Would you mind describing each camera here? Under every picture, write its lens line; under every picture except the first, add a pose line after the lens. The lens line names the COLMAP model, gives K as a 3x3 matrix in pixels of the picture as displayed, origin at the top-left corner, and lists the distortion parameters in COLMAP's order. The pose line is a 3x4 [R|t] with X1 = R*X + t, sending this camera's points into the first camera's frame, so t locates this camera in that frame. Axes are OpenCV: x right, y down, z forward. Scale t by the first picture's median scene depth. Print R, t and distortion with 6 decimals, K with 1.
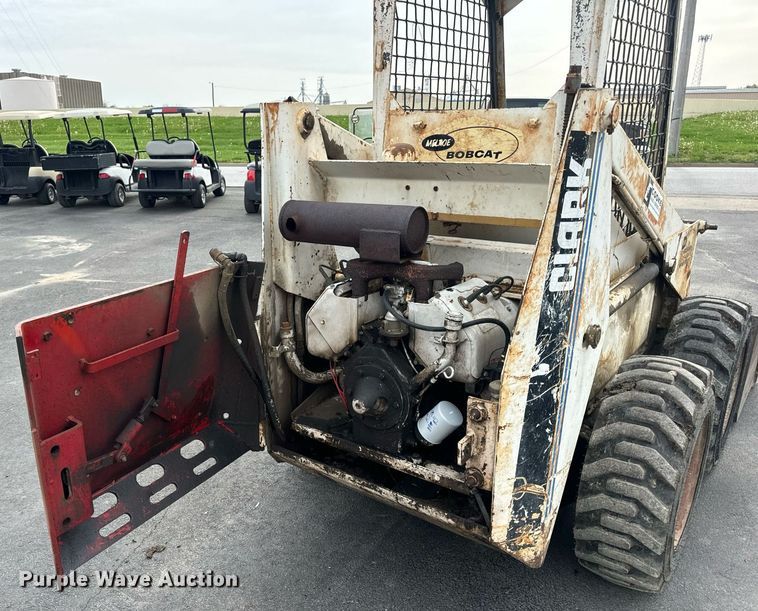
lens RADIAL K [[634.9, 0, 297.2], [0, 634.9, 337.6], [0, 0, 1]] dist [0.074633, -0.112180]
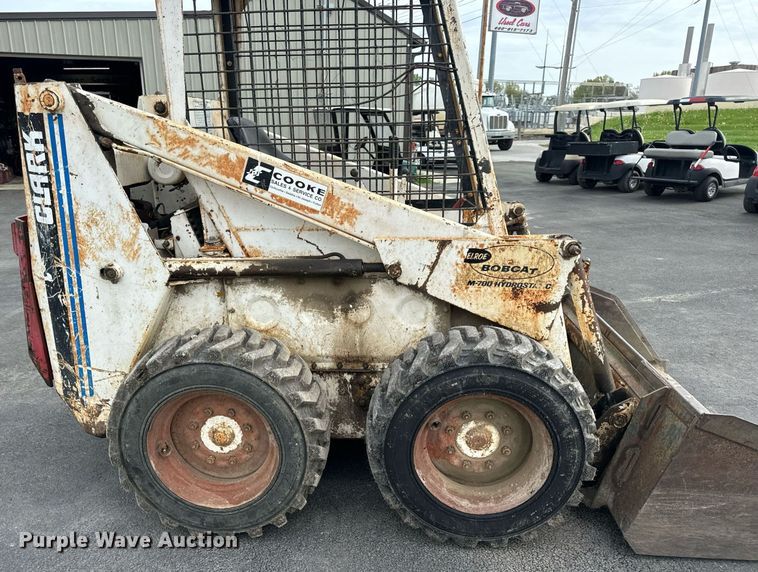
lens RADIAL K [[569.8, 0, 358.4], [0, 569.8, 304.6], [0, 0, 1]] dist [0.106368, -0.157877]
pose [[0.585758, 0.254254, -0.769573, 1.684028], [-0.257923, 0.958634, 0.120399, -0.212368], [0.768351, 0.127966, 0.627106, 0.670999]]
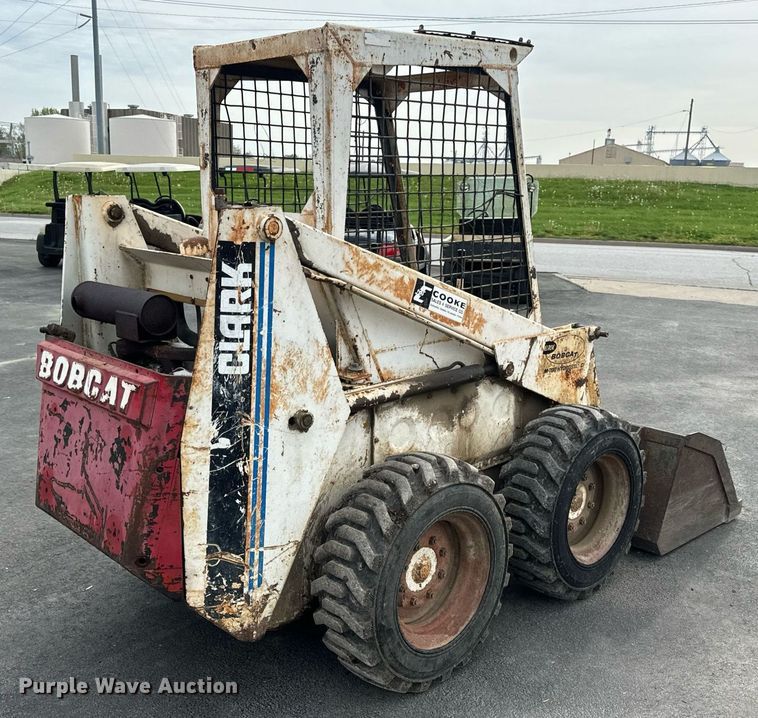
lens RADIAL K [[830.1, 0, 375.5], [0, 830.1, 360.4], [0, 0, 1]] dist [0.208831, -0.500136]
pose [[0.992041, 0.063327, -0.108835, 0.742682], [-0.075091, 0.991351, -0.107634, 0.040477], [0.101077, 0.114950, 0.988216, -0.413792]]
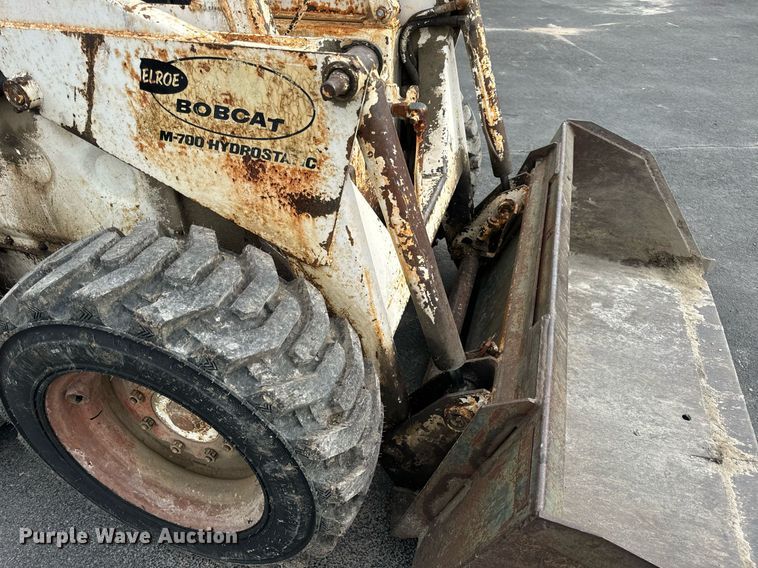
lens RADIAL K [[541.2, 0, 377.5], [0, 541.2, 286.5], [0, 0, 1]] dist [0.032313, -0.039669]
pose [[0.383007, 0.570163, -0.726787, 1.462302], [-0.306190, 0.820663, 0.482451, -0.368621], [0.871523, 0.037753, 0.488898, 1.482409]]
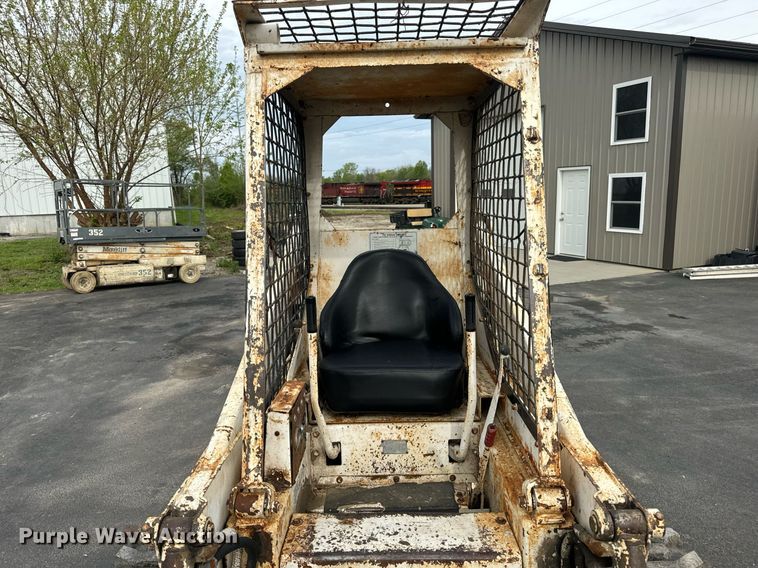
lens RADIAL K [[529.8, 0, 376.1], [0, 529.8, 281.3], [0, 0, 1]] dist [0.075905, -0.090885]
pose [[-0.774654, 0.141350, -0.616386, 1.184964], [-0.160645, 0.898741, 0.407993, -0.841900], [0.611641, 0.415073, -0.673506, 2.118677]]
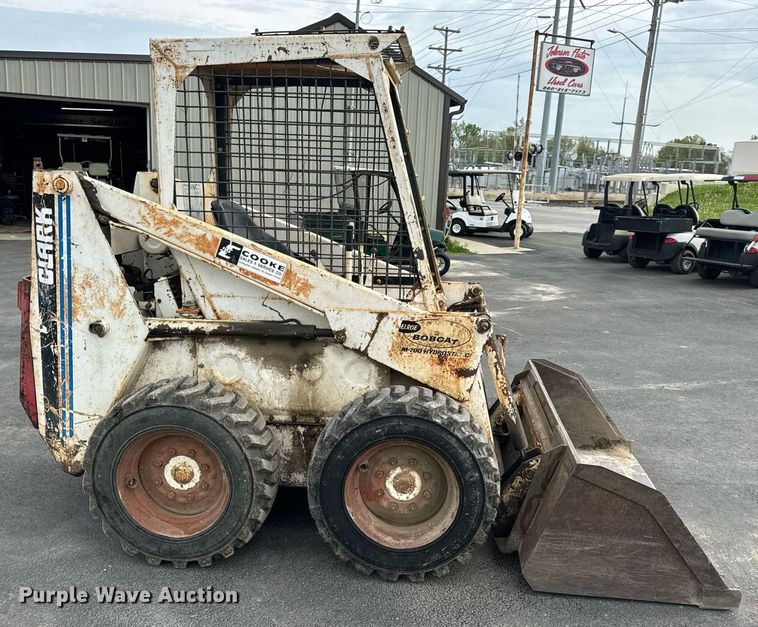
lens RADIAL K [[694.9, 0, 401.8], [0, 694.9, 321.4], [0, 0, 1]] dist [0.167914, -0.334018]
pose [[0.582124, 0.202206, -0.787556, 2.209578], [-0.301994, 0.953068, 0.021482, -0.271286], [0.754938, 0.225332, 0.615869, 0.517959]]
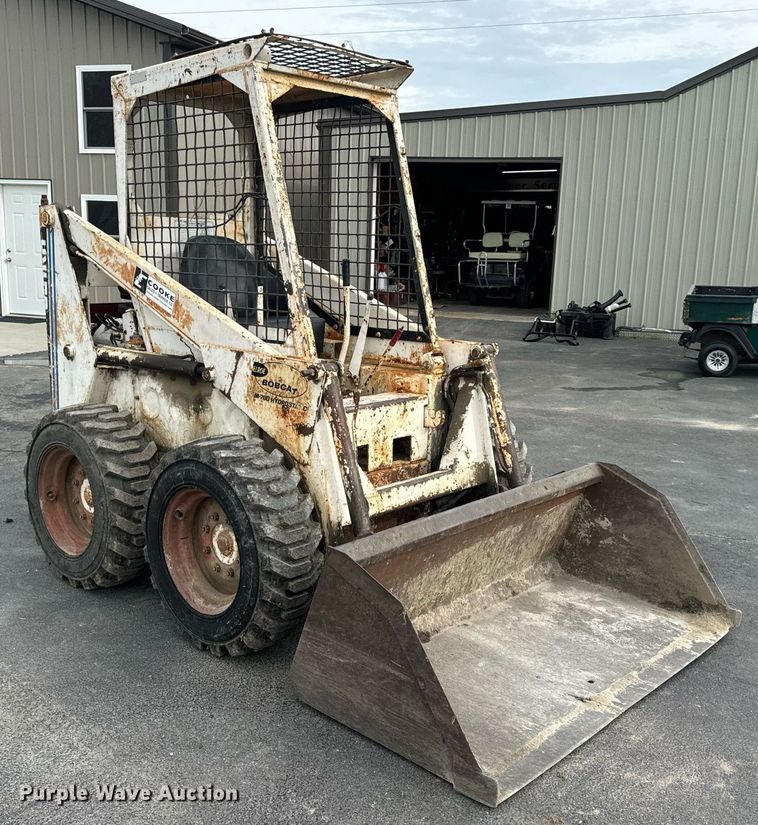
lens RADIAL K [[906.5, 0, 398.8], [0, 906.5, 414.4], [0, 0, 1]] dist [0.169337, -0.344512]
pose [[-0.039401, 0.206966, -0.977554, 2.765484], [-0.340415, 0.917010, 0.207868, -0.630903], [0.939449, 0.340965, 0.034323, 1.780282]]
